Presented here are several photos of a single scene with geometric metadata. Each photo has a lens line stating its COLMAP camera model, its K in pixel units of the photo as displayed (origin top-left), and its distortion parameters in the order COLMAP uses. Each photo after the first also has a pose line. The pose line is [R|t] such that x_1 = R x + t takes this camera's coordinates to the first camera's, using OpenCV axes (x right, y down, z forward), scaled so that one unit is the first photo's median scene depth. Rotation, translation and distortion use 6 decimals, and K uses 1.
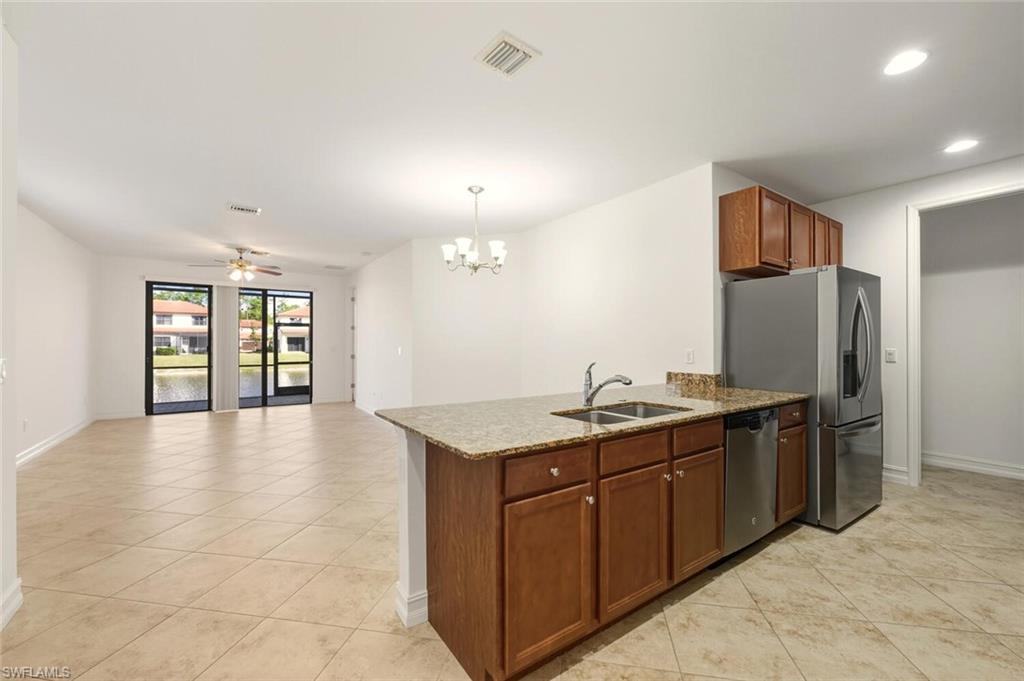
lens RADIAL K [[418.8, 0, 520.7], [0, 418.8, 338.7], [0, 0, 1]] dist [-0.007146, 0.003422]
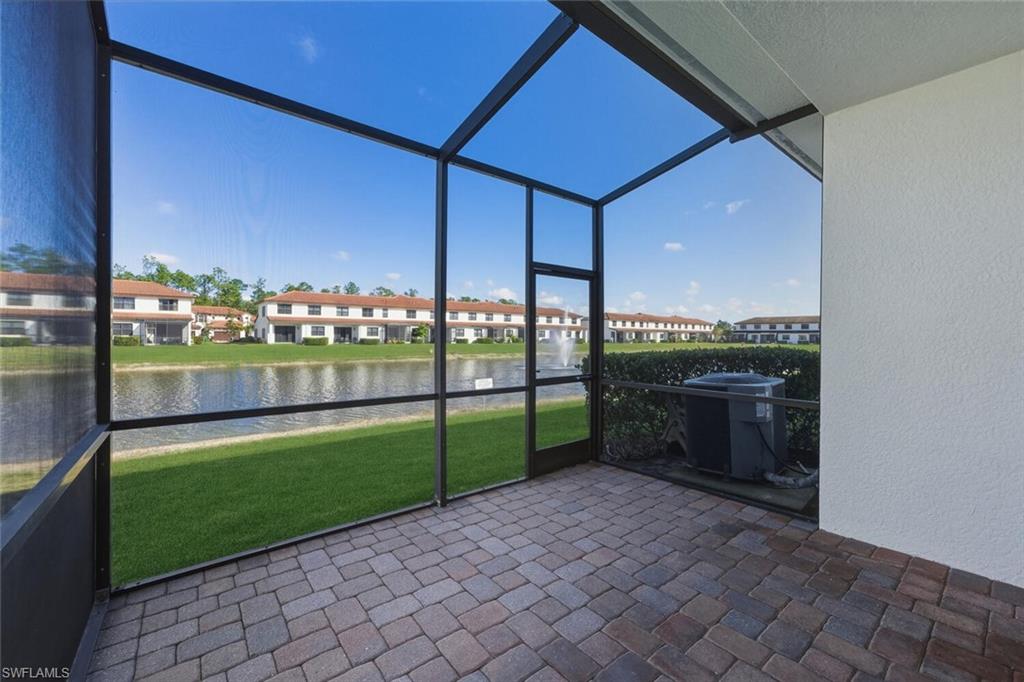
lens RADIAL K [[418.8, 0, 542.0], [0, 418.8, 336.6], [0, 0, 1]] dist [-0.007146, 0.003422]
pose [[0.996531, 0.009319, 0.082702, -0.854803], [-0.010378, 0.999870, 0.012381, 0.021867], [-0.082576, -0.013196, 0.996497, 0.947586]]
